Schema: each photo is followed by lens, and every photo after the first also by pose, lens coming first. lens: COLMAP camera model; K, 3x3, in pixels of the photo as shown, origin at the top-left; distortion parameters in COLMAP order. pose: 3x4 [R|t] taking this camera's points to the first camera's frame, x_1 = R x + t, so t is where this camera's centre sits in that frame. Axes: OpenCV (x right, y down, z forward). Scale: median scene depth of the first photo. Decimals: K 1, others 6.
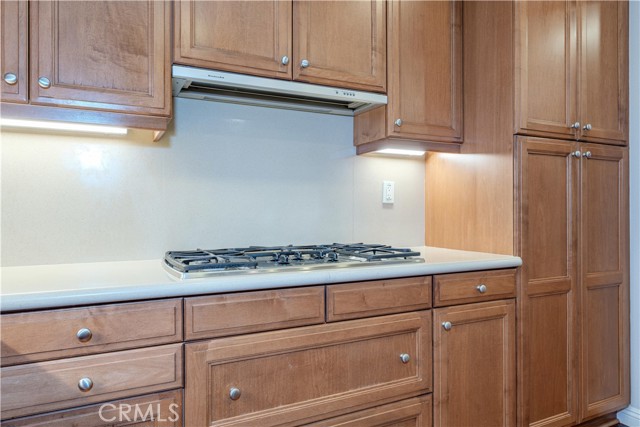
lens RADIAL K [[400.4, 0, 314.2], [0, 400.4, 209.6], [0, 0, 1]] dist [-0.001601, 0.002251]
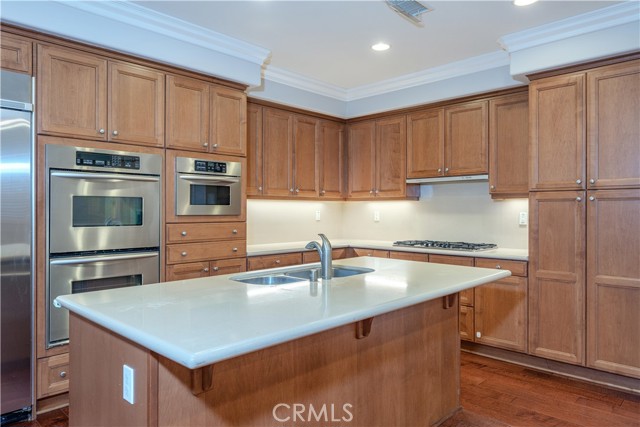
lens RADIAL K [[437.1, 0, 324.4], [0, 437.1, 207.0], [0, 0, 1]] dist [0.010681, 0.003304]
pose [[0.365800, -0.009920, -0.930641, 2.679742], [-0.006816, 0.999888, -0.013337, -0.104713], [0.930669, 0.011222, 0.365691, -0.863319]]
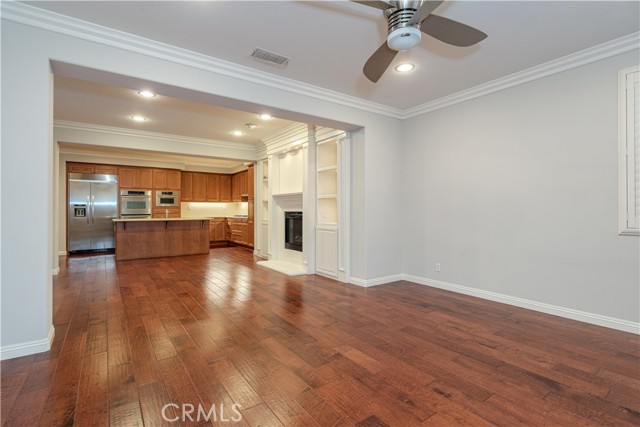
lens RADIAL K [[317.4, 0, 322.9], [0, 317.4, 209.7], [0, 0, 1]] dist [0.028813, 0.000216]
pose [[0.152074, -0.003643, -0.988362, 8.257751], [-0.004575, 0.999980, -0.004390, 0.022393], [0.988359, 0.005189, 0.152054, 2.205242]]
